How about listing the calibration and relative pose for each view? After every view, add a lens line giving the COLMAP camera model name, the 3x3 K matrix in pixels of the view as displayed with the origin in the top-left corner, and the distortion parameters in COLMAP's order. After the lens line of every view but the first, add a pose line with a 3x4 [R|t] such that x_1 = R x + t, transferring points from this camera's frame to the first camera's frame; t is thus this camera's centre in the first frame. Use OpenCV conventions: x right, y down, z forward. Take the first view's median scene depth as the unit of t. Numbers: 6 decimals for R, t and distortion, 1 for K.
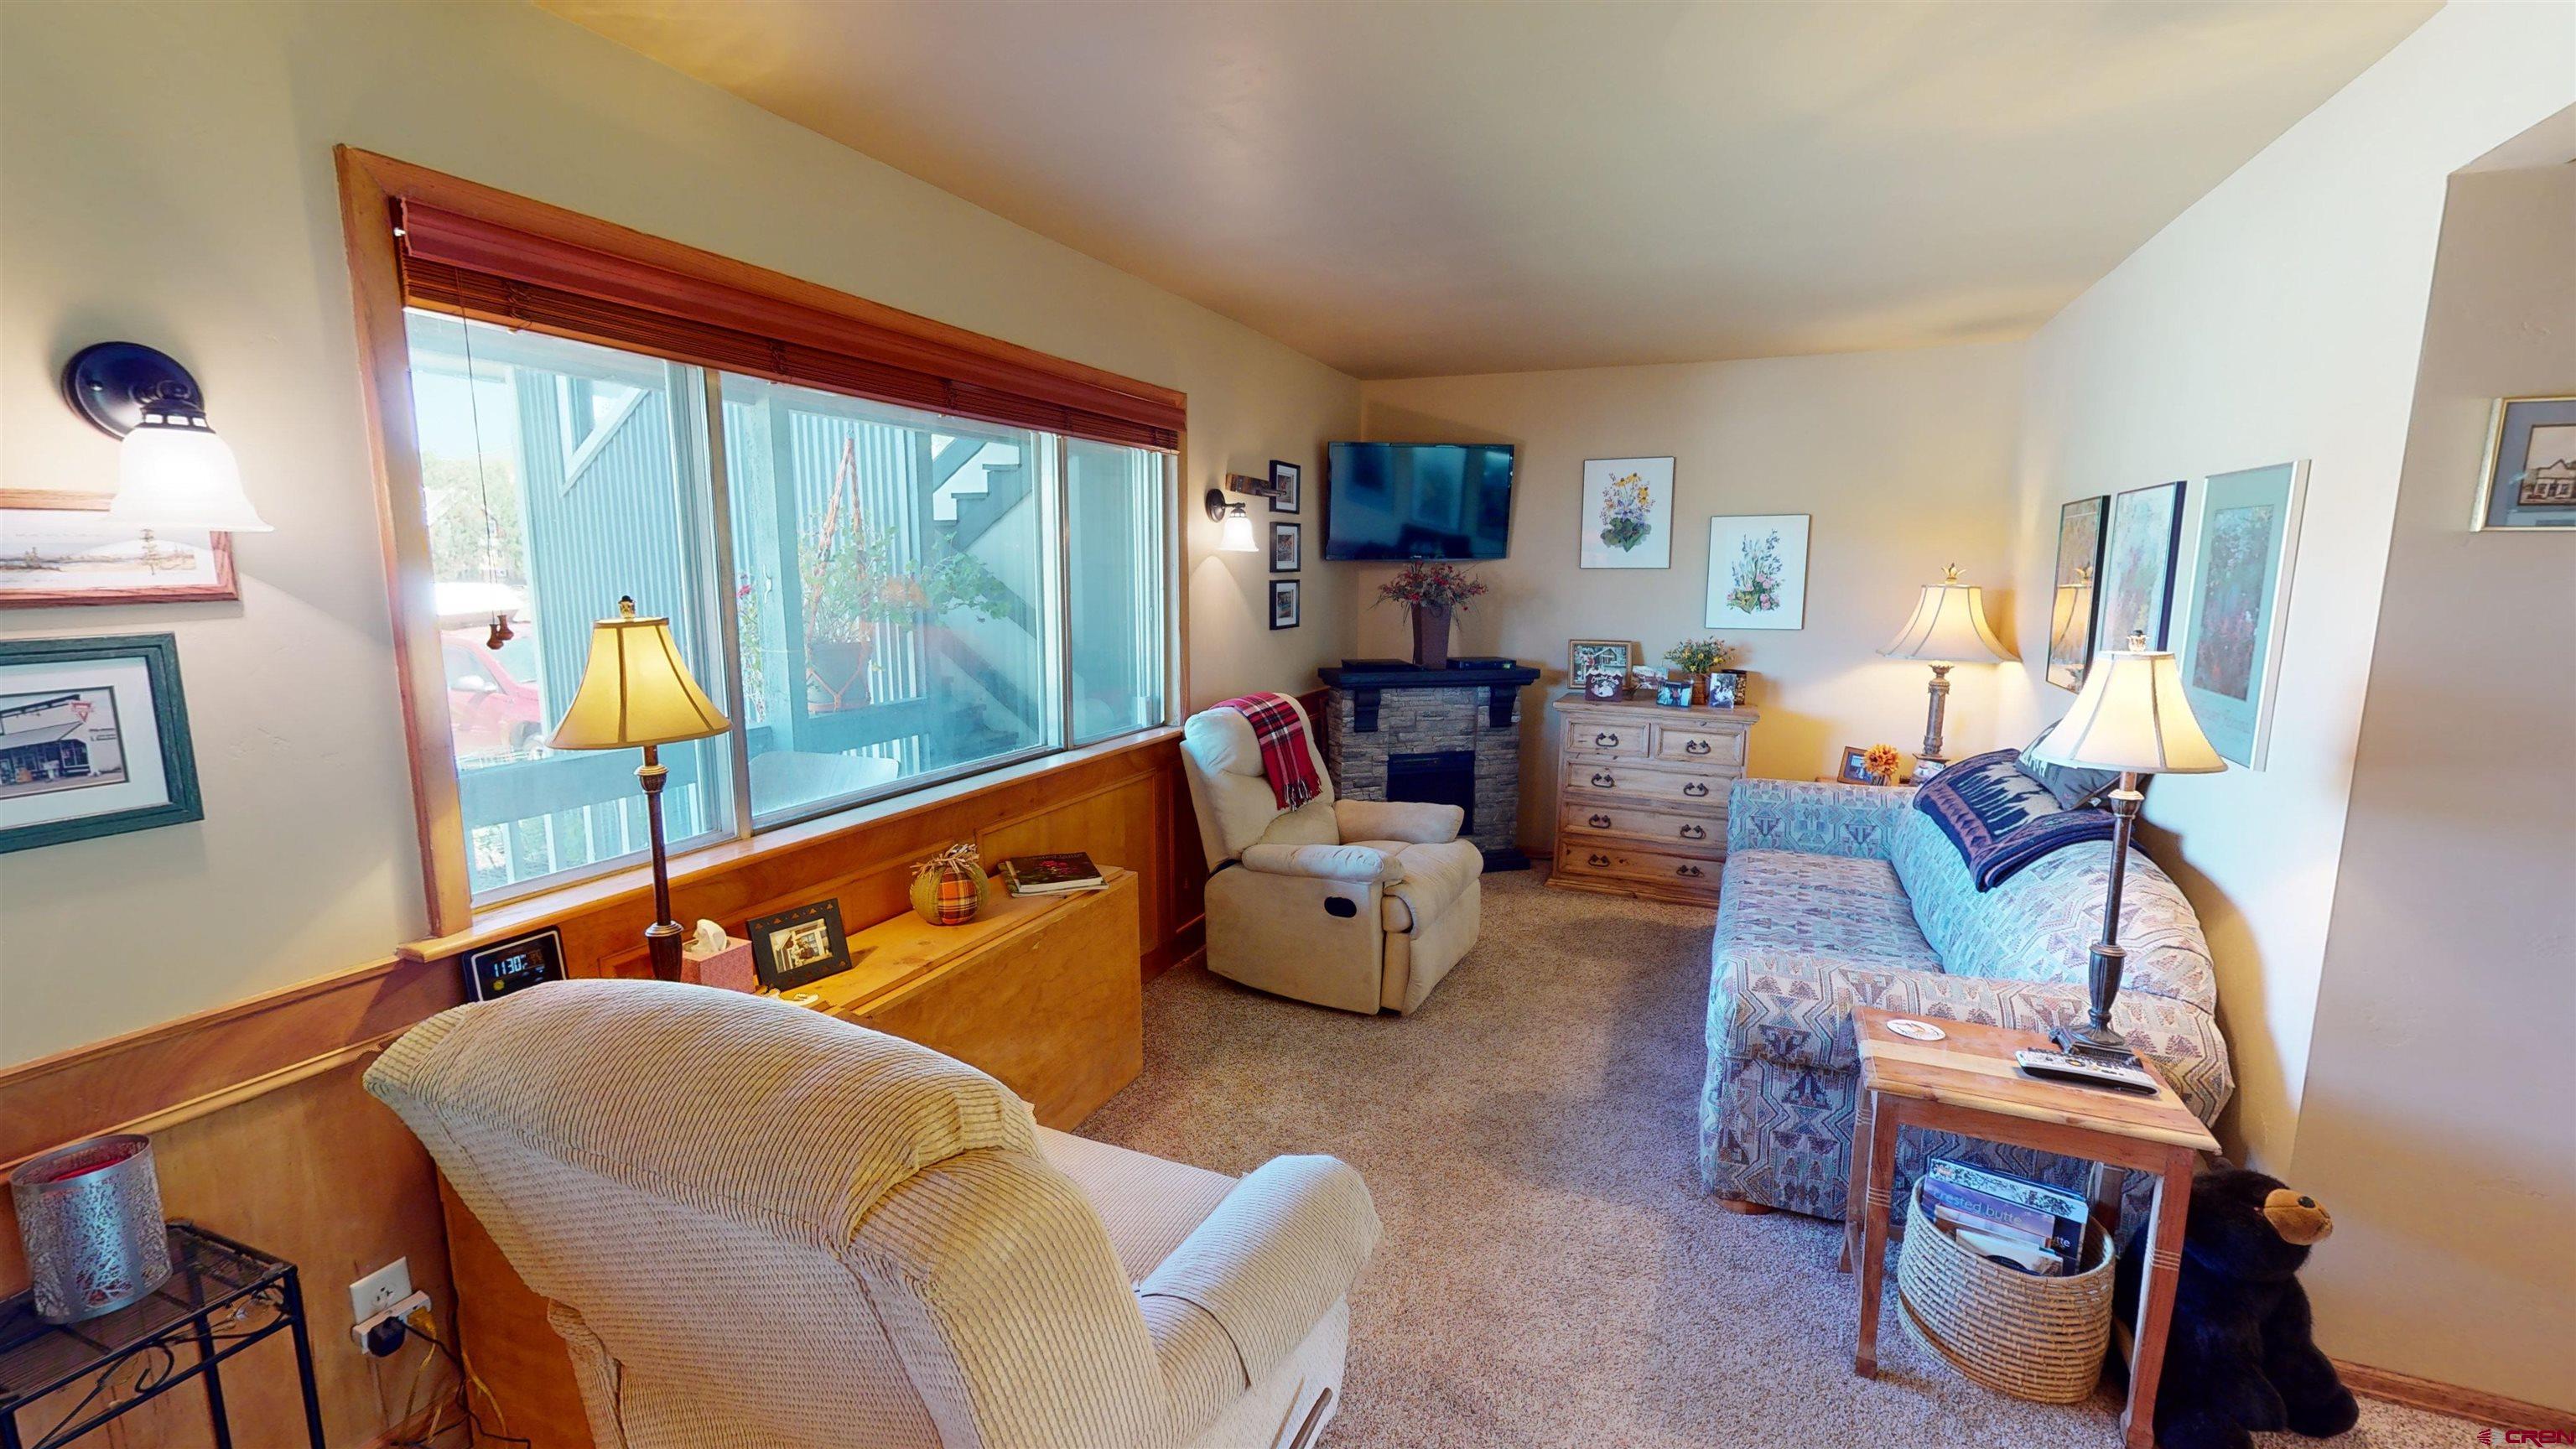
lens RADIAL K [[1074.3, 0, 1288.0], [0, 1074.3, 724.5], [0, 0, 1]] dist [-0.000221, -0.000054]
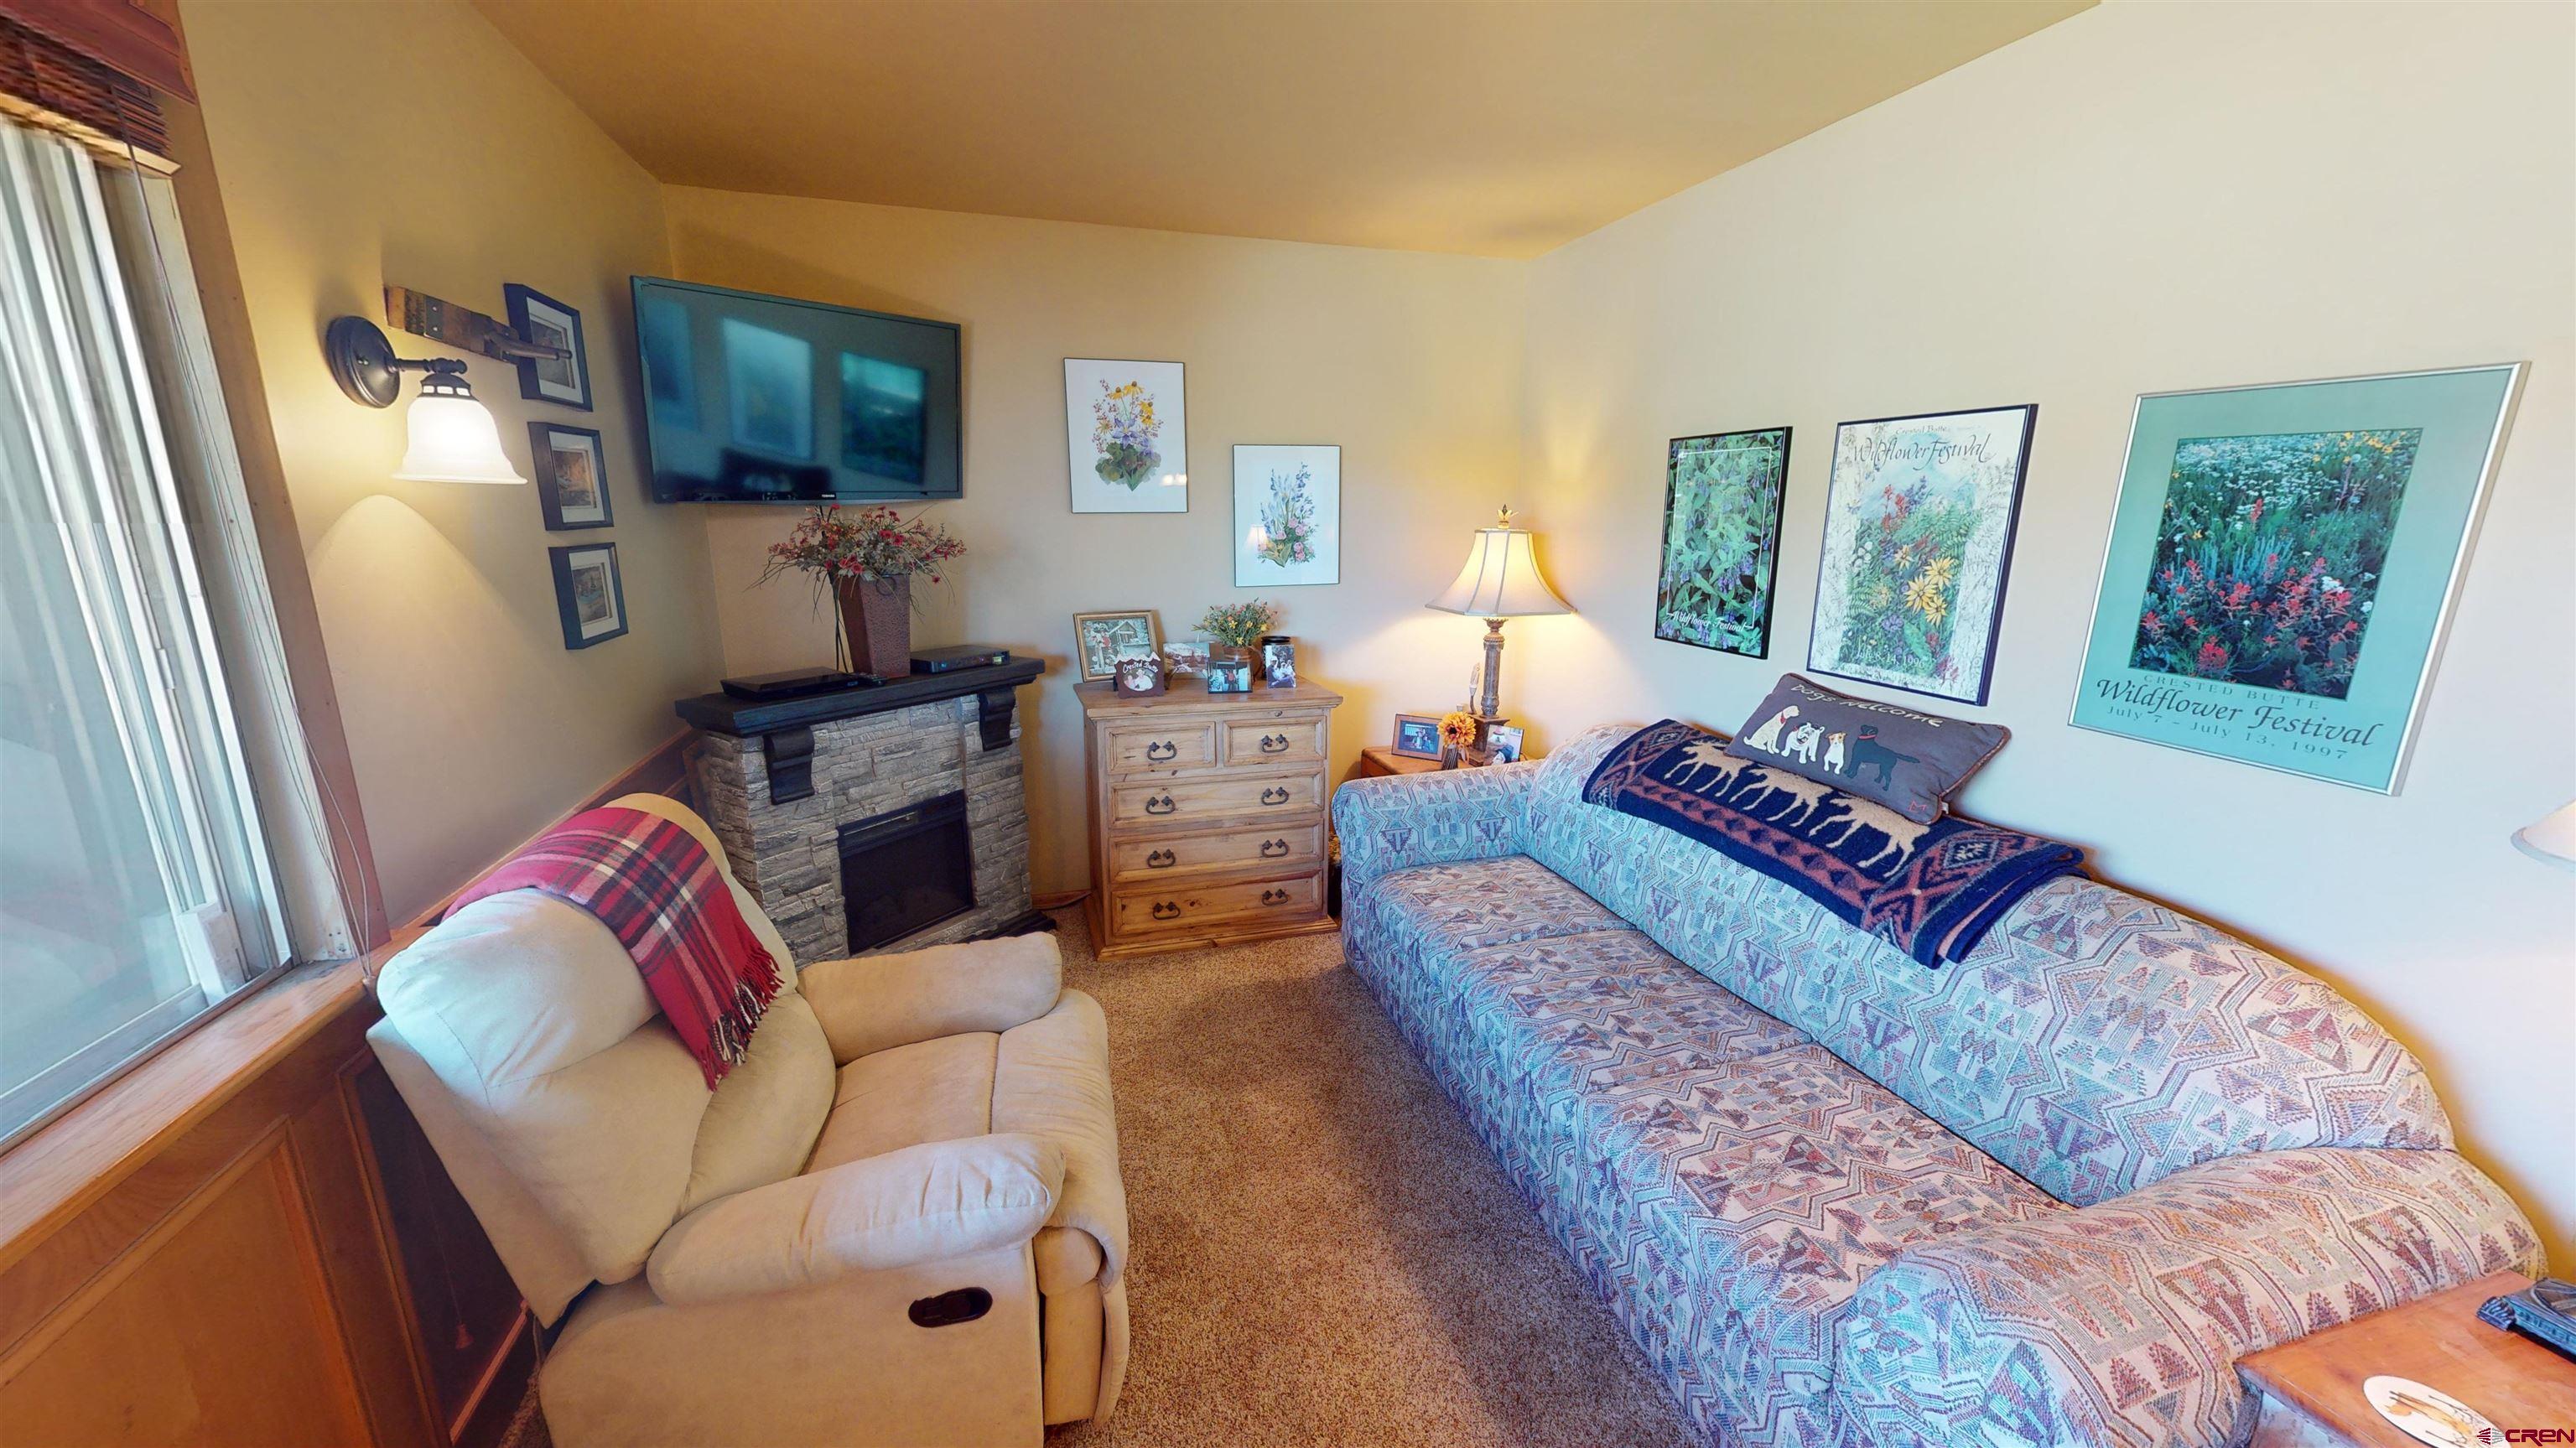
lens RADIAL K [[950.6, 0, 1293.9], [0, 950.6, 721.0], [0, 0, 1]] dist [-0.000480, -0.000171]
pose [[0.766723, -0.146718, 0.624988, -0.037445], [0.097153, 0.988840, 0.112948, -0.071486], [-0.634584, -0.025881, 0.772420, 0.450781]]
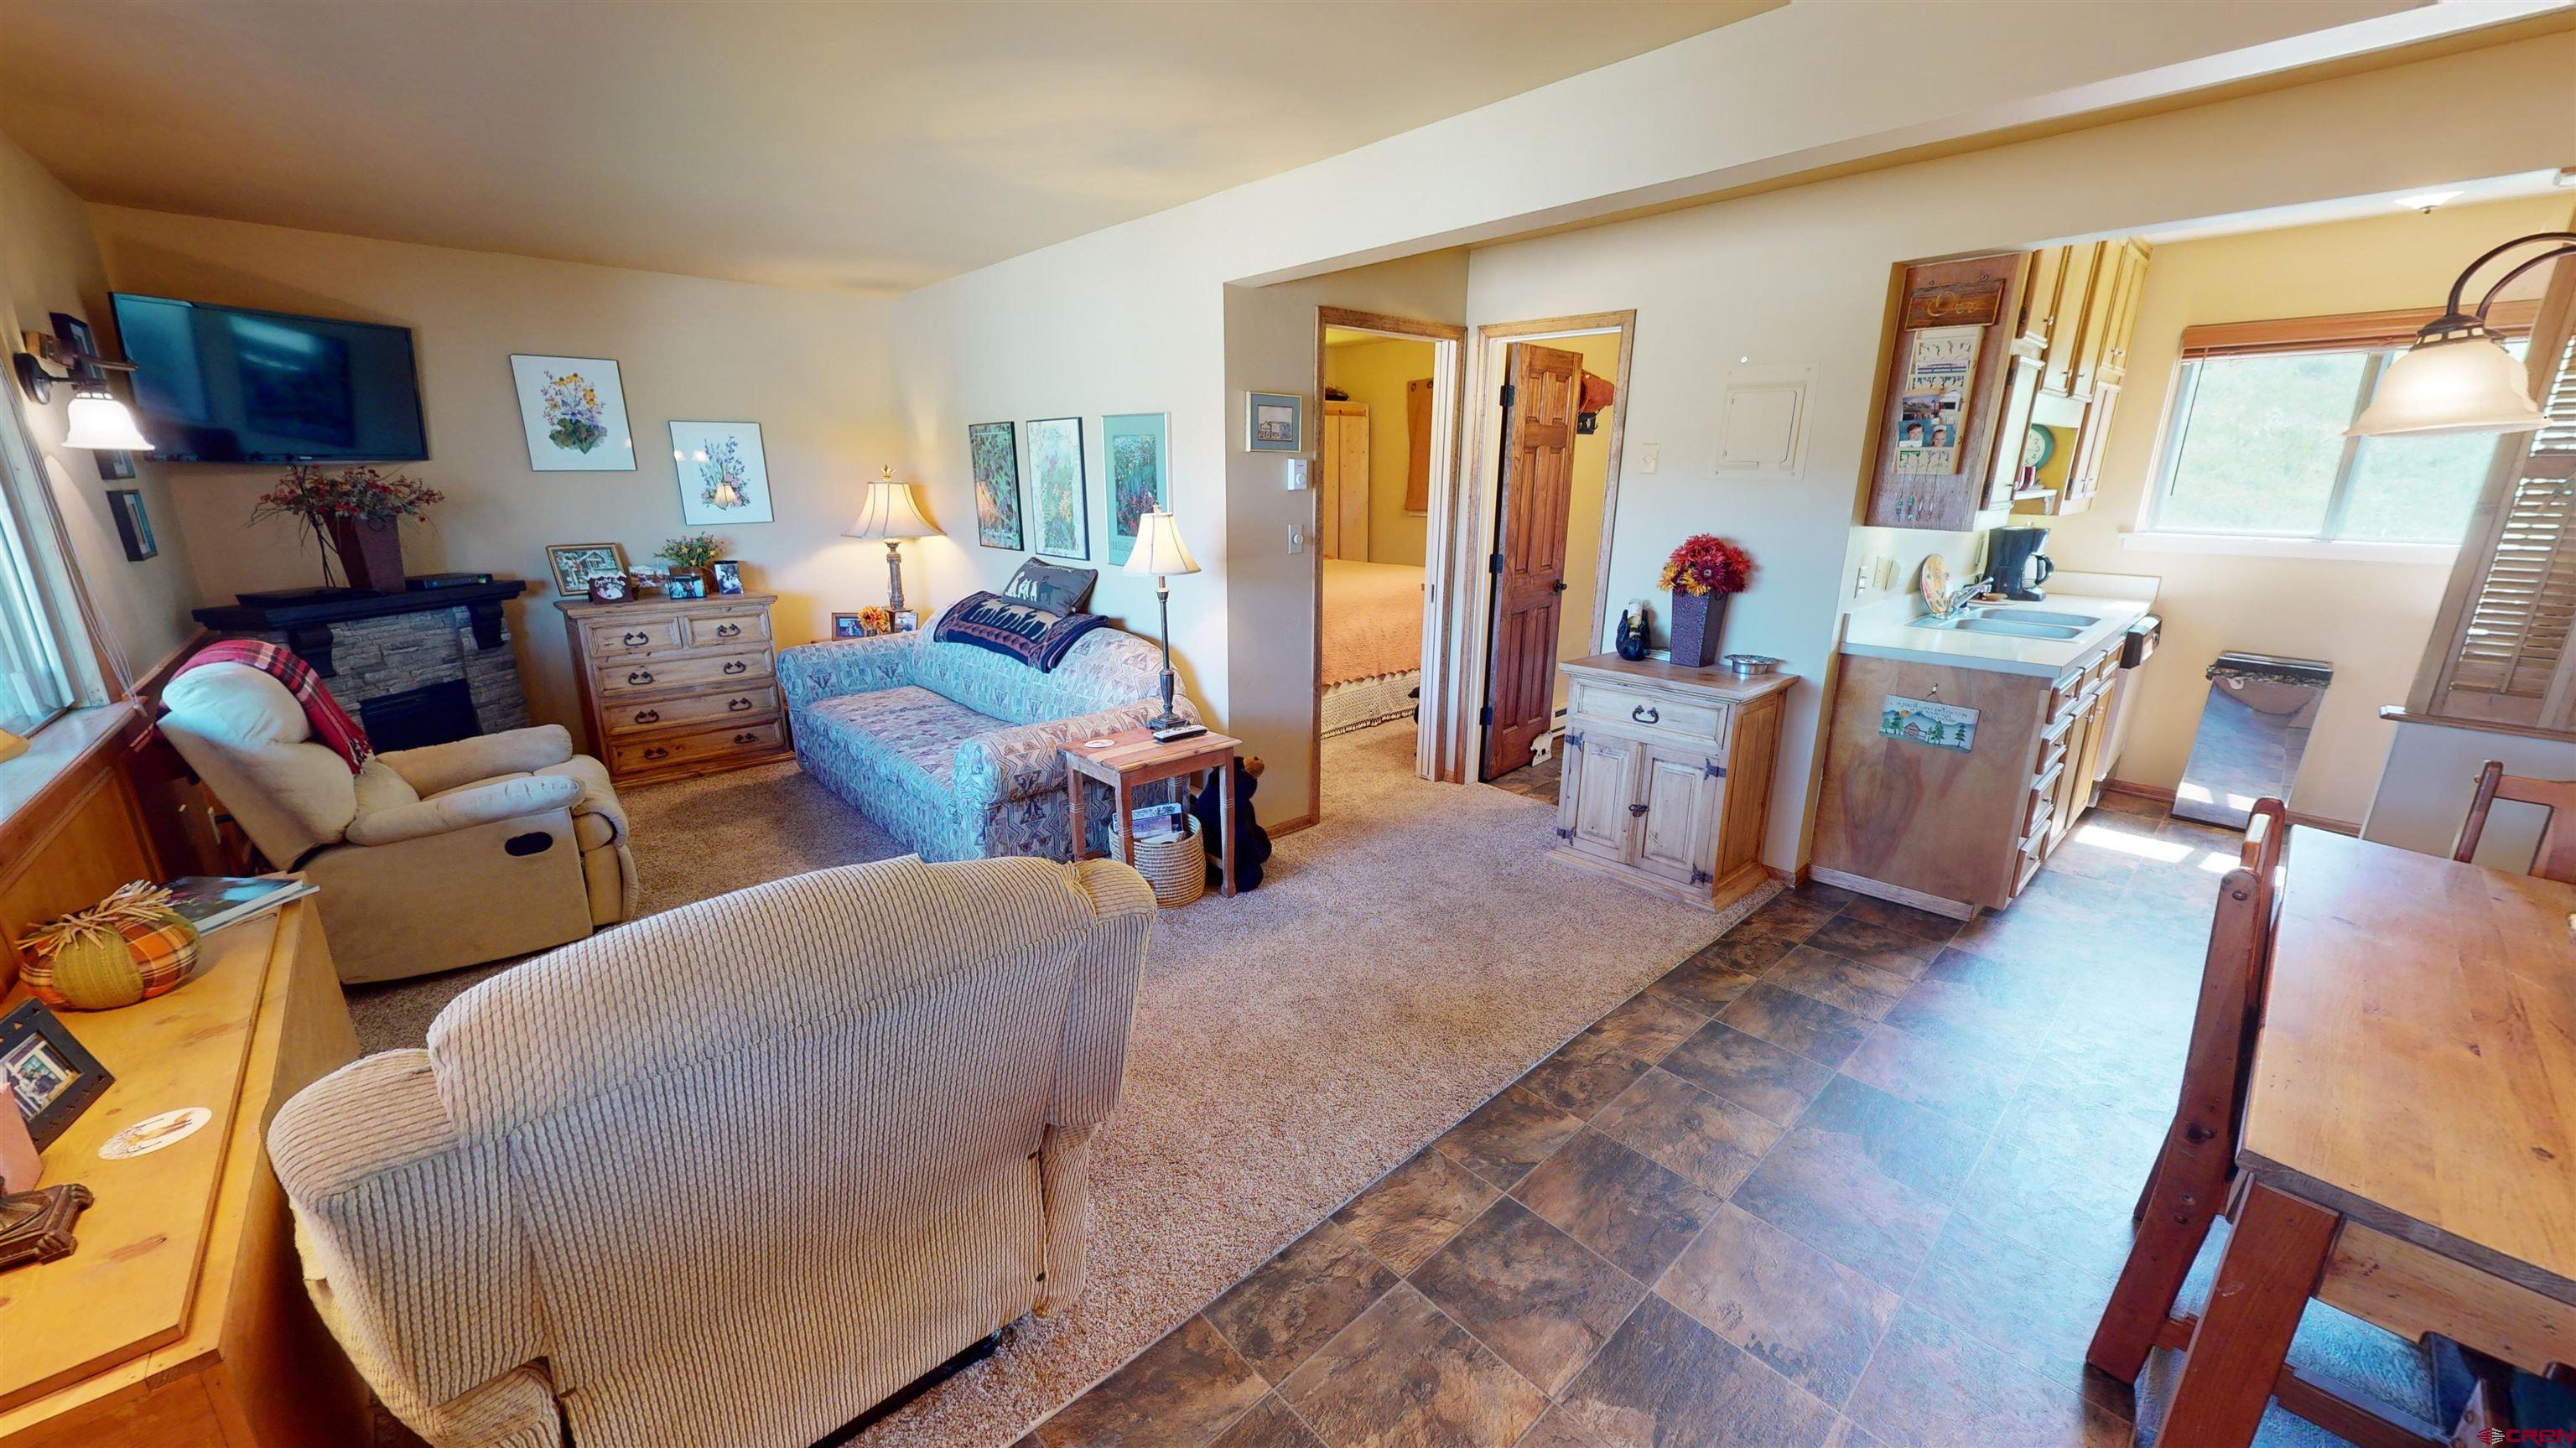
lens RADIAL K [[946.2, 0, 1289.7], [0, 946.2, 726.8], [0, 0, 1]] dist [0.000505, -0.000065]
pose [[0.413511, -0.244575, 0.877036, -0.274994], [0.136406, 0.969017, 0.205912, -0.005697], [-0.900224, 0.034486, 0.434060, 0.029940]]
